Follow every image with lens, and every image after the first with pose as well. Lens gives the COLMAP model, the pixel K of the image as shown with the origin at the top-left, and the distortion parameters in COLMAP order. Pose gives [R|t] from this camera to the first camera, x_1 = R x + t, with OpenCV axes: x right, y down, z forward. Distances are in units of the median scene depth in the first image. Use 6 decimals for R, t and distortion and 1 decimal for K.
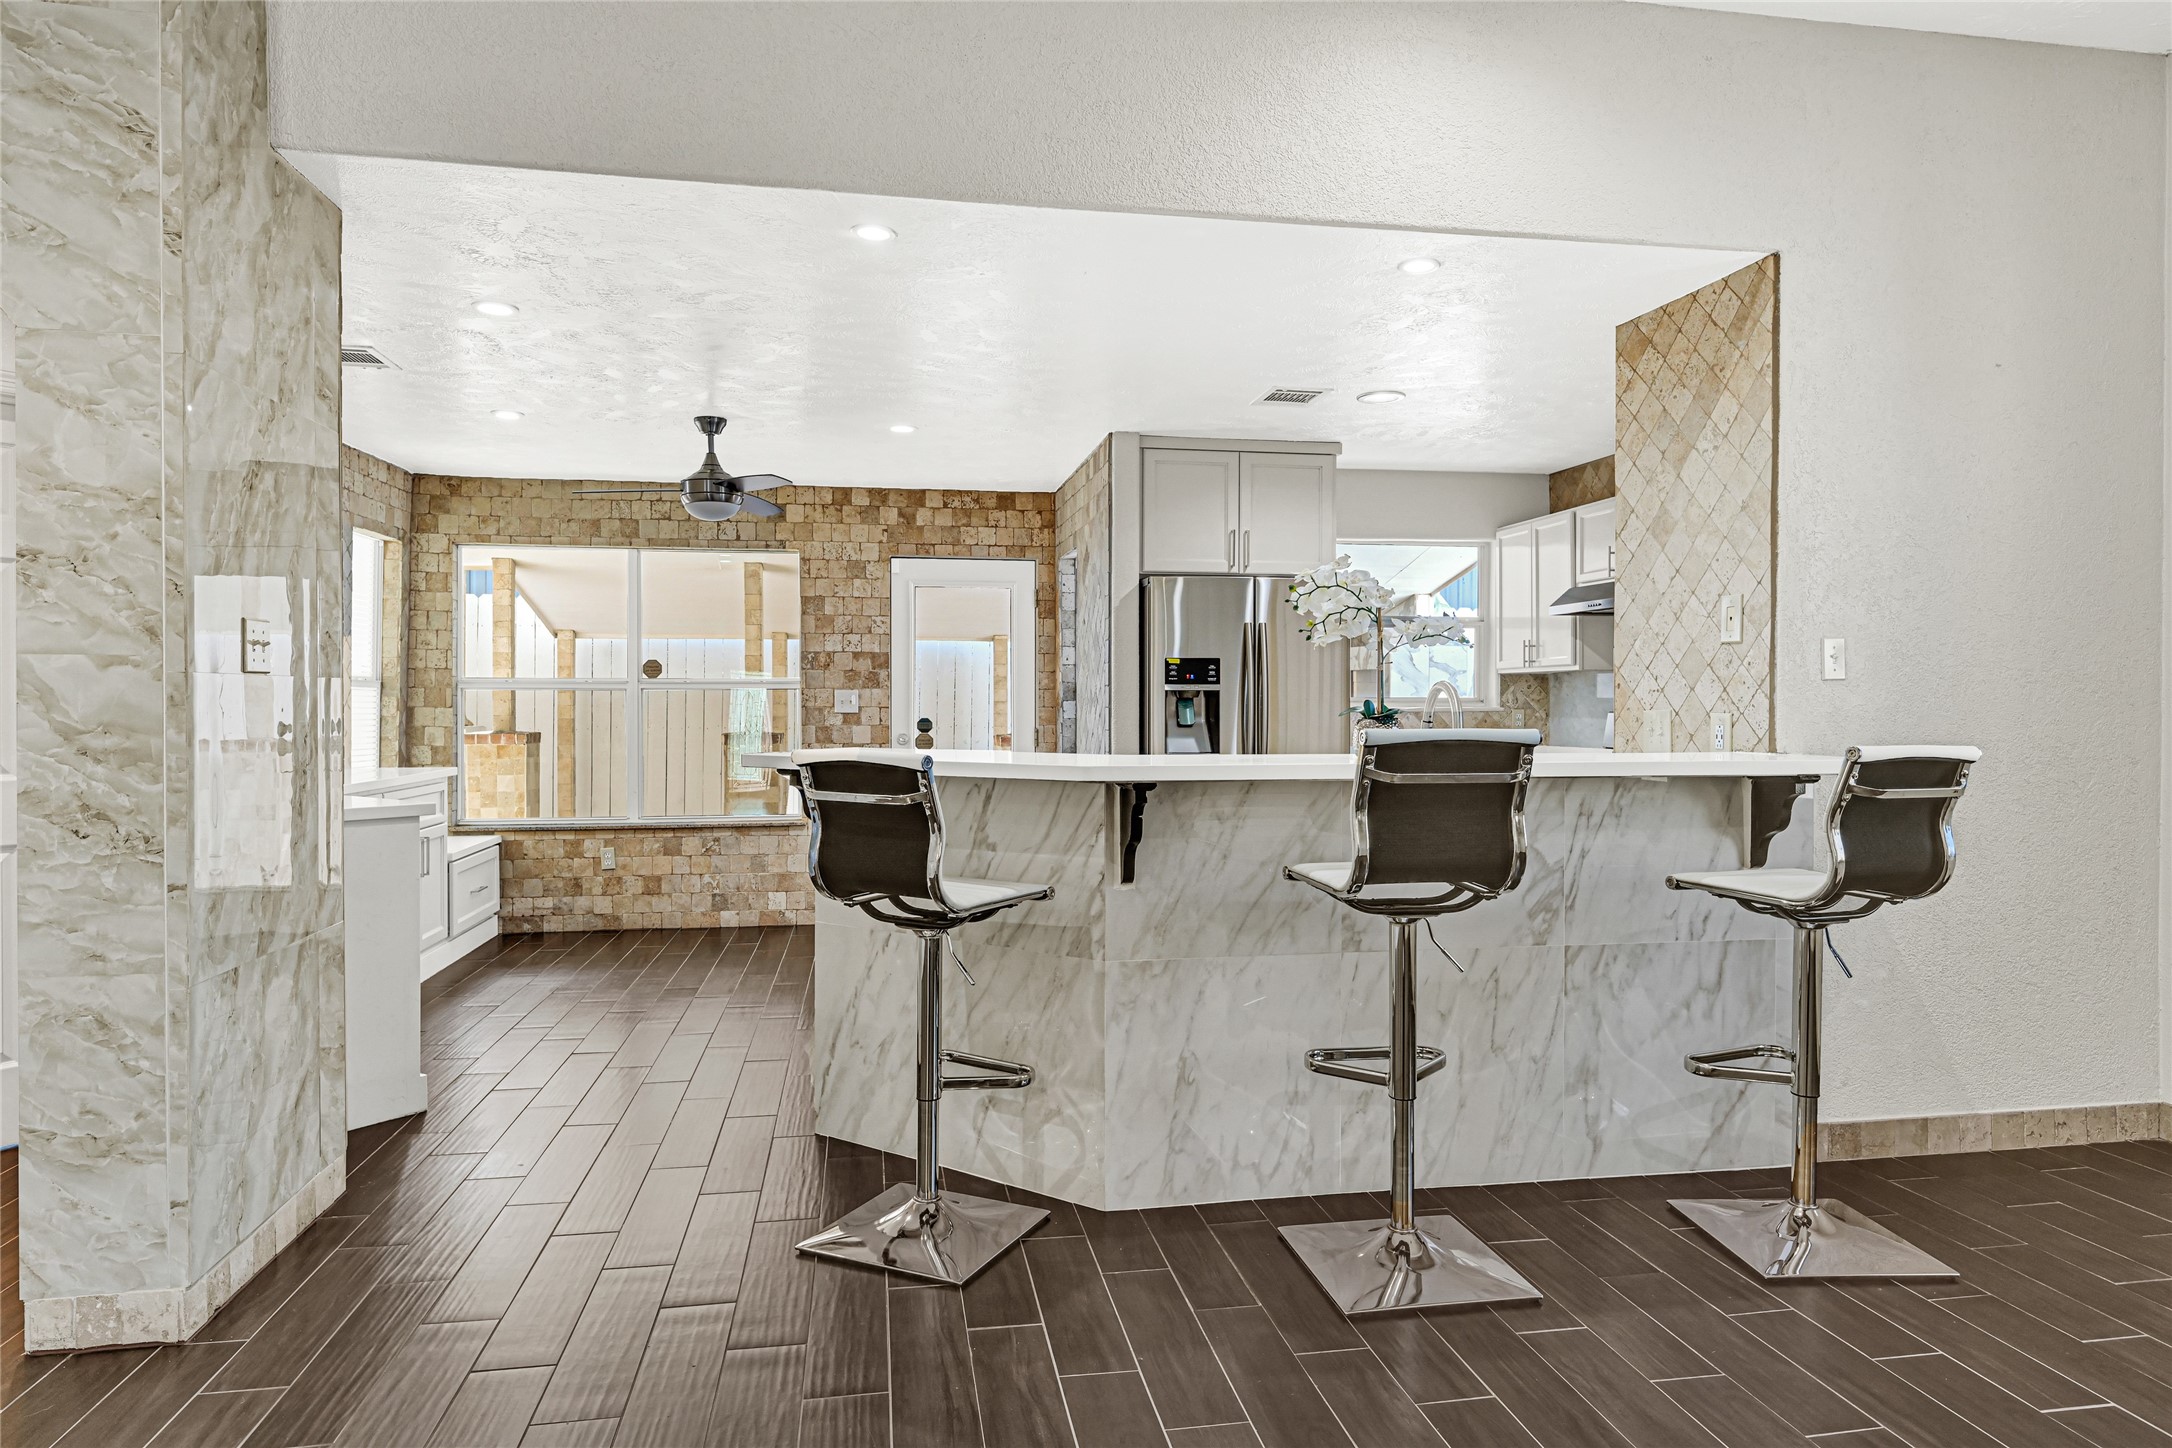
lens RADIAL K [[1289.8, 0, 1088.0], [0, 1289.8, 721.8], [0, 0, 1]] dist [-0.000806, 0.000681]
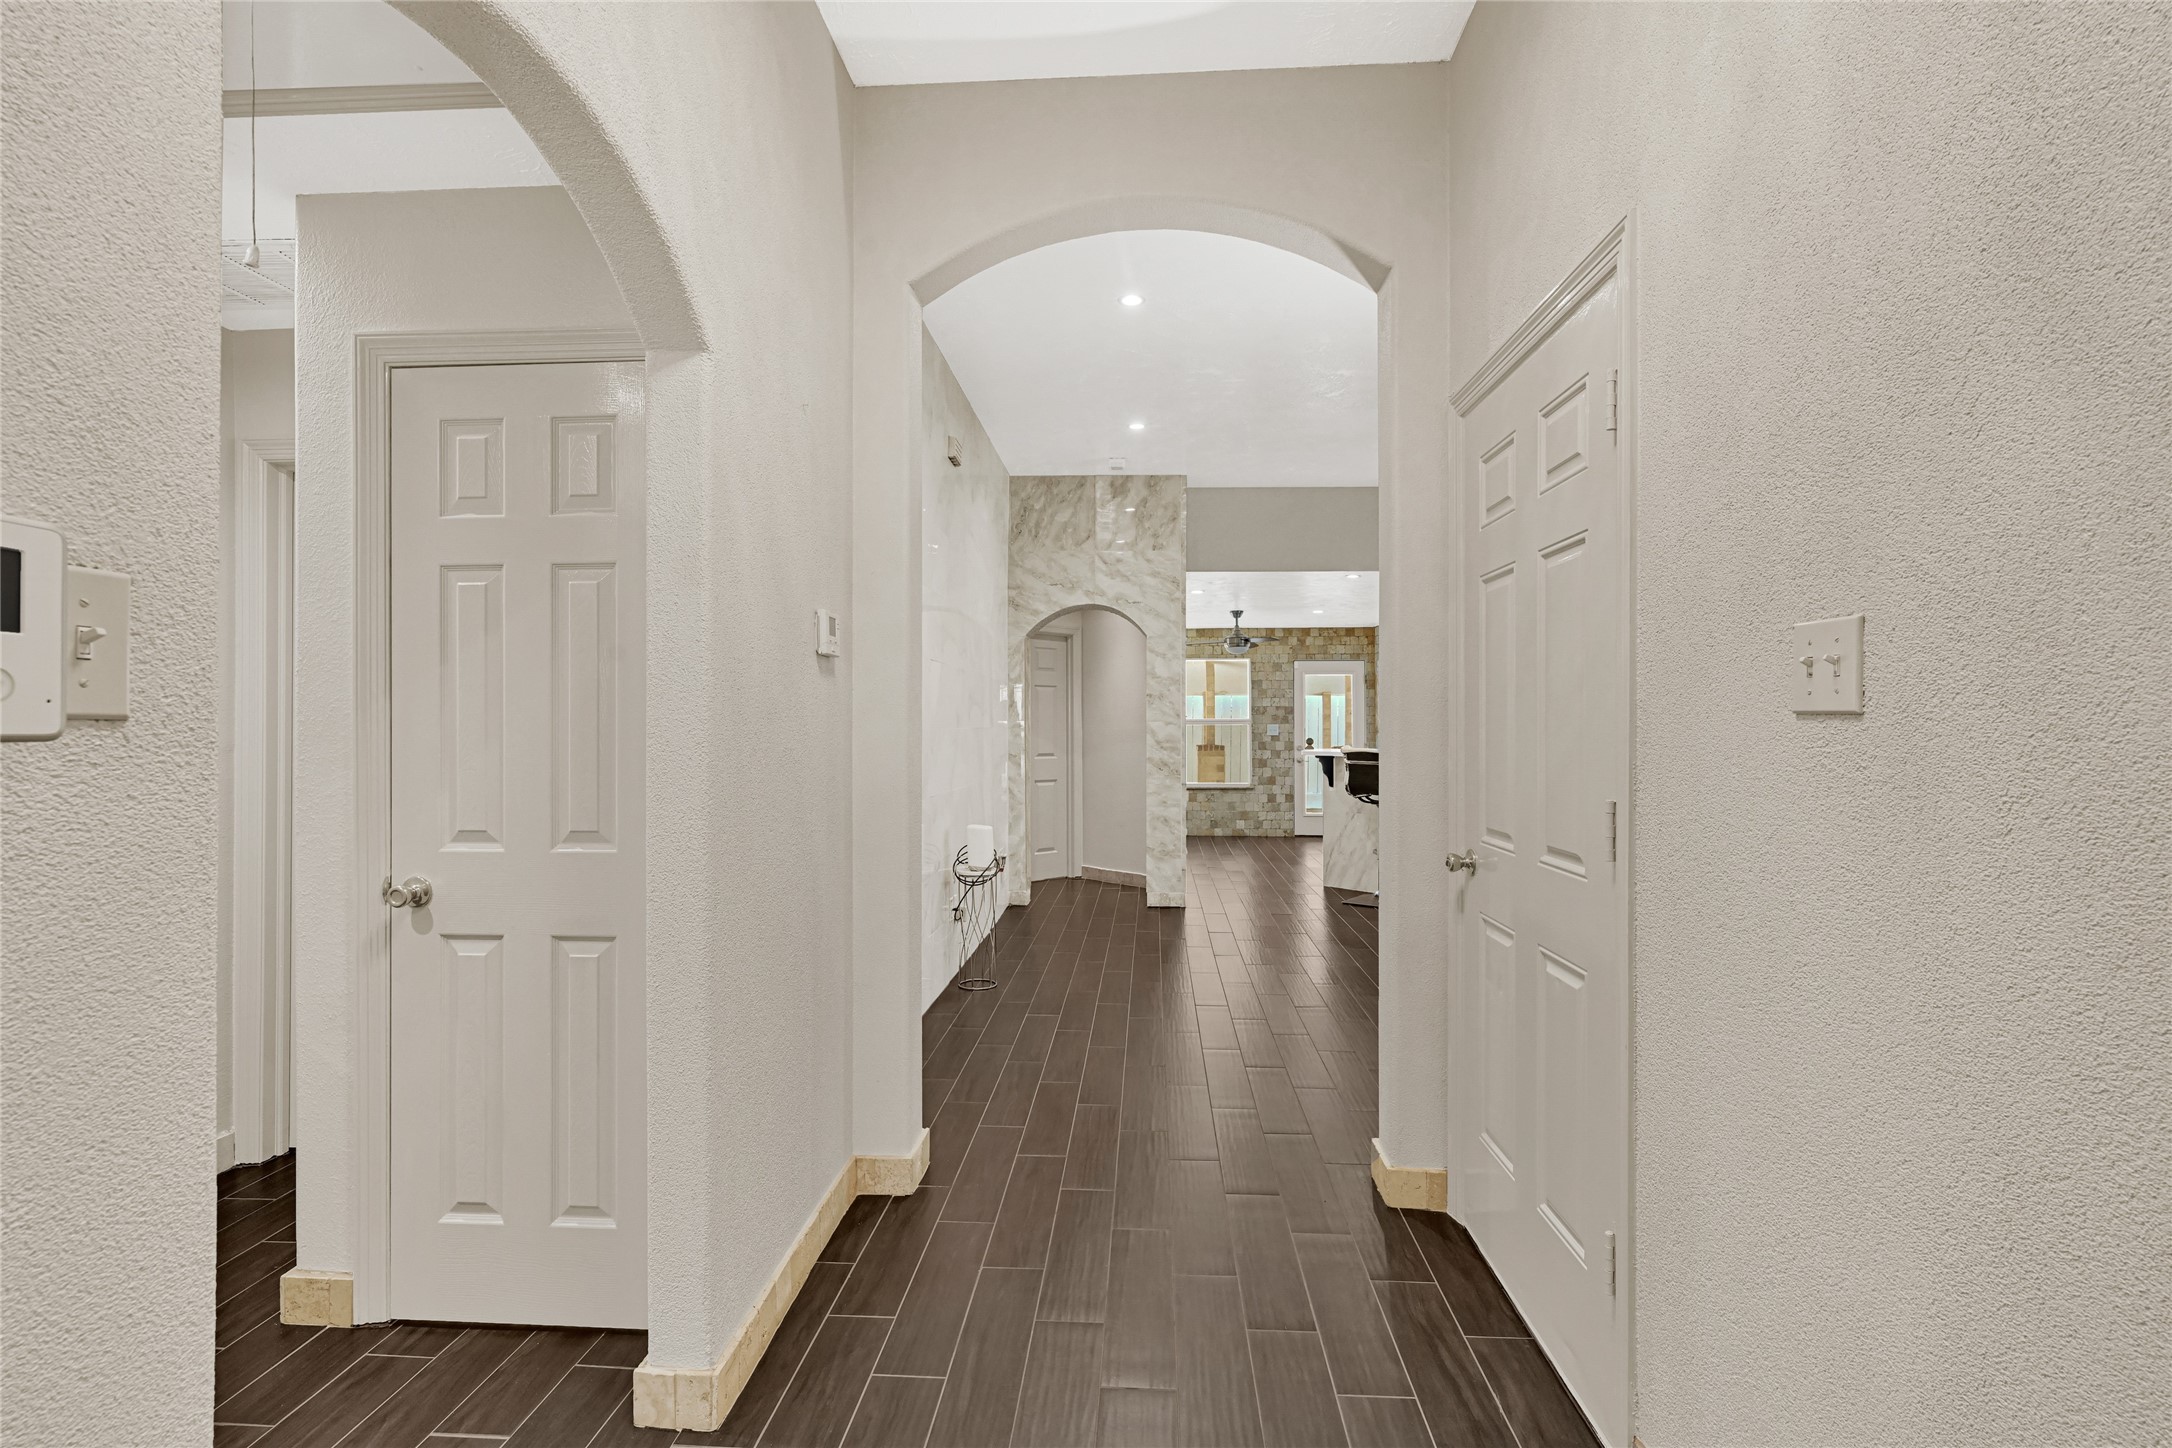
lens RADIAL K [[977.5, 0, 1089.6], [0, 977.5, 717.8], [0, 0, 1]] dist [-0.000008, 0.000536]
pose [[0.972808, -0.003294, -0.231591, -0.209779], [-0.001848, 0.999757, -0.021983, -0.000113], [0.231607, 0.021813, 0.972565, -1.184792]]
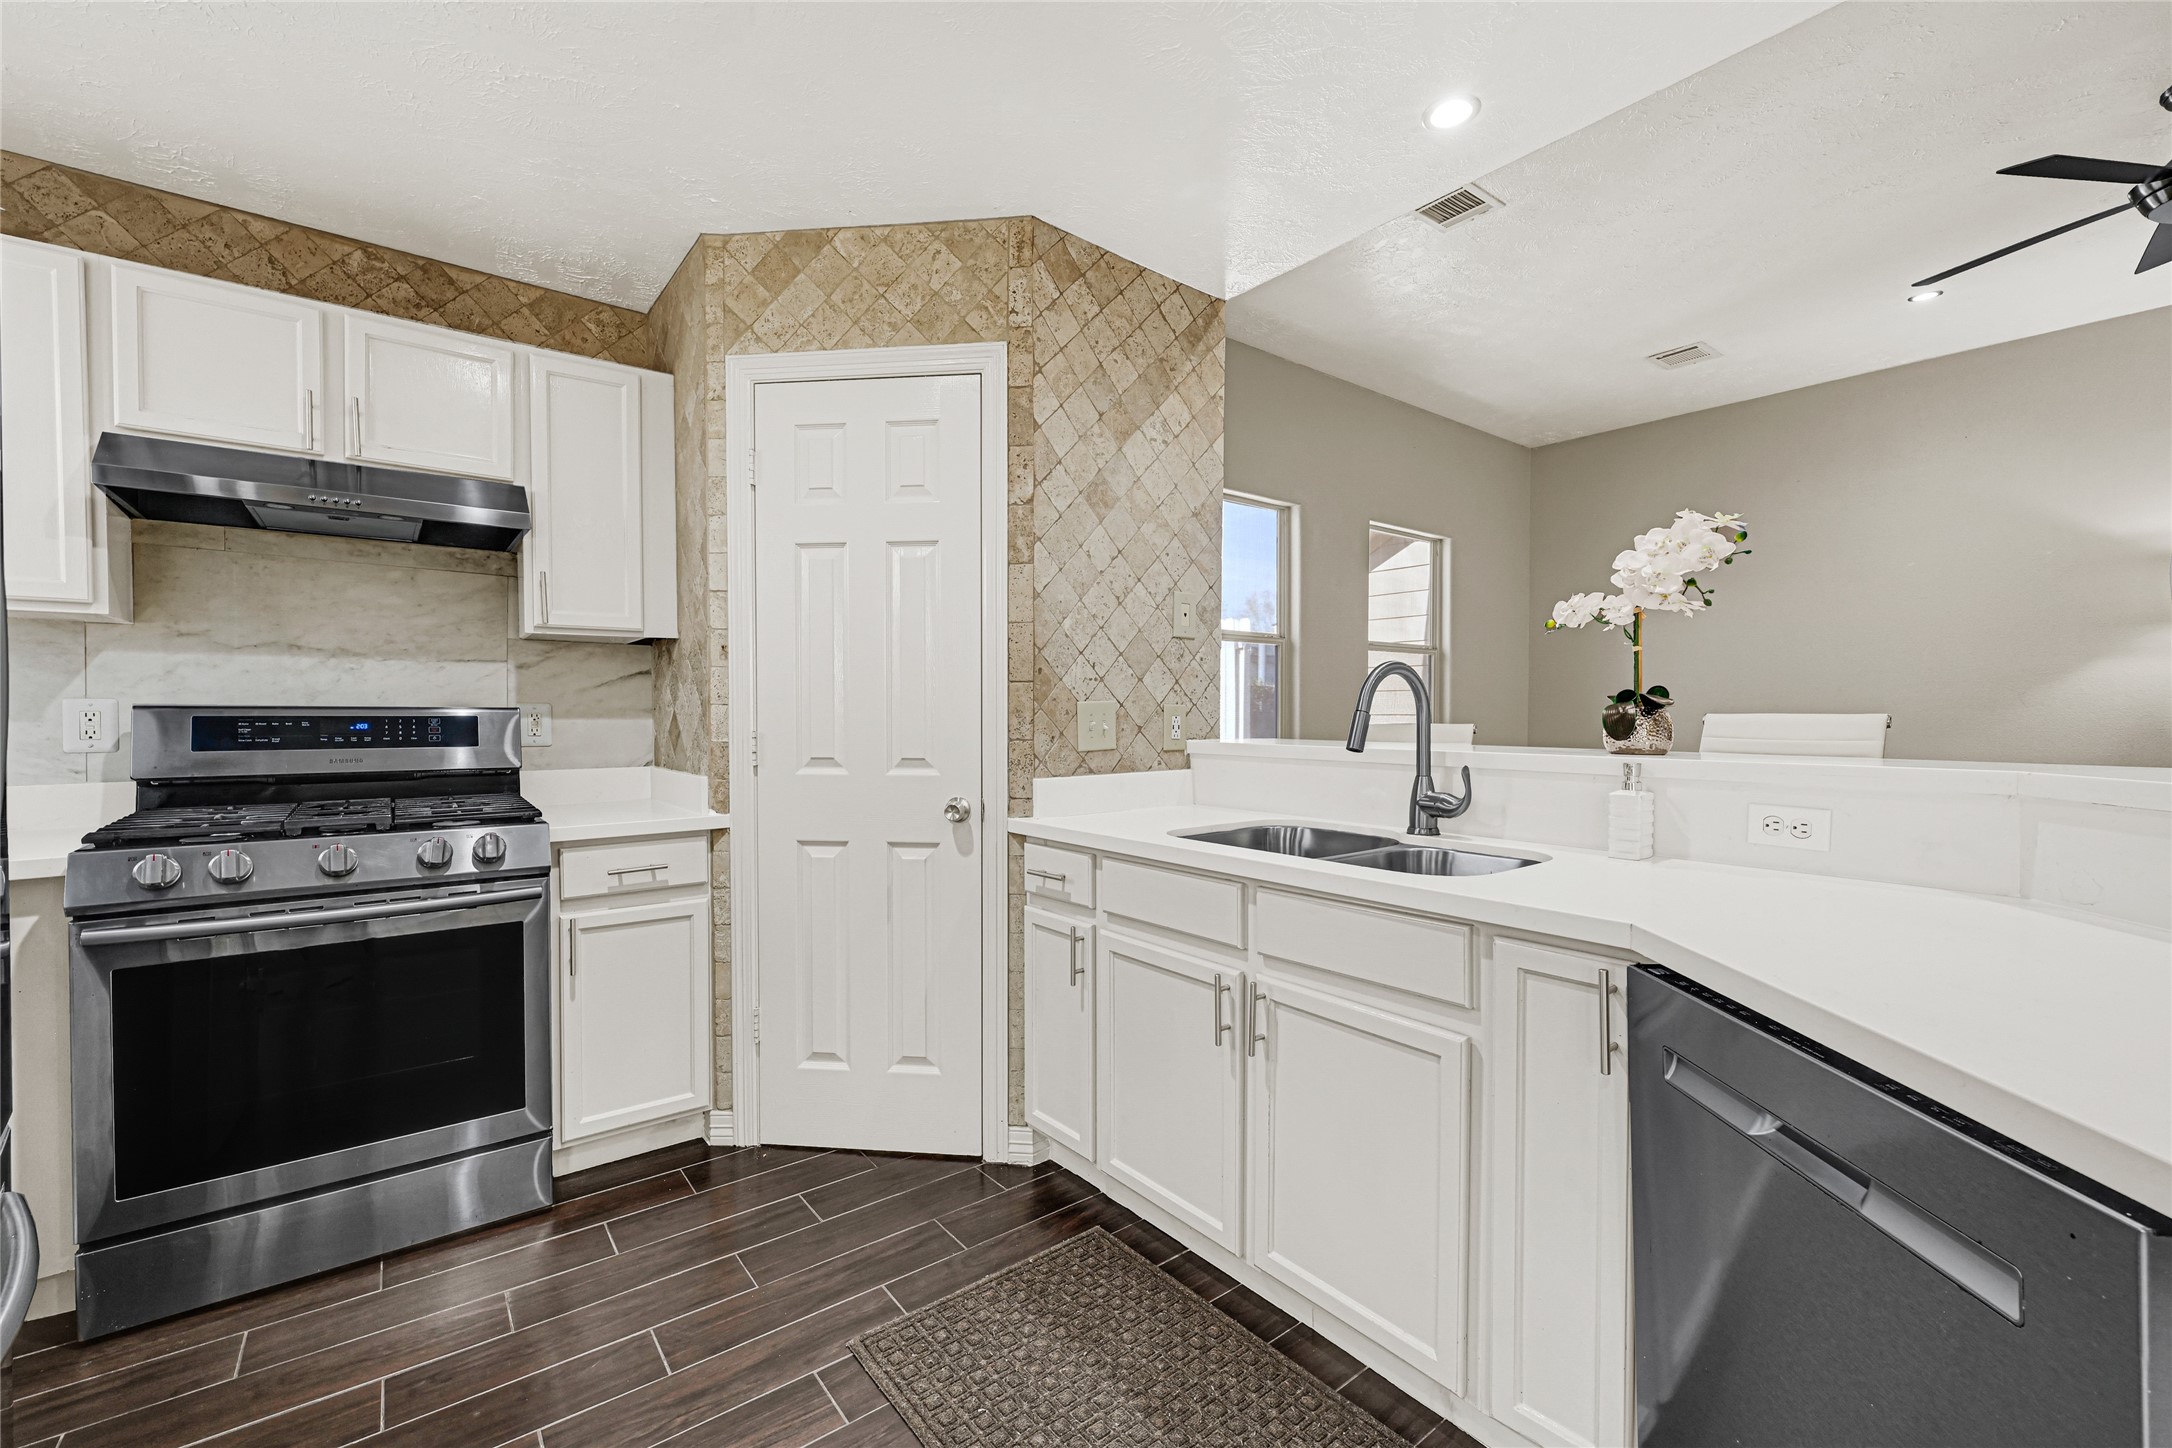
lens RADIAL K [[898.4, 0, 1083.5], [0, 898.4, 729.2], [0, 0, 1]] dist [0.000370, -0.000222]
pose [[-0.470633, -0.019426, 0.882115, -0.109206], [0.010651, 0.999560, 0.027695, -0.007463], [-0.882265, 0.022429, -0.470219, 1.379758]]
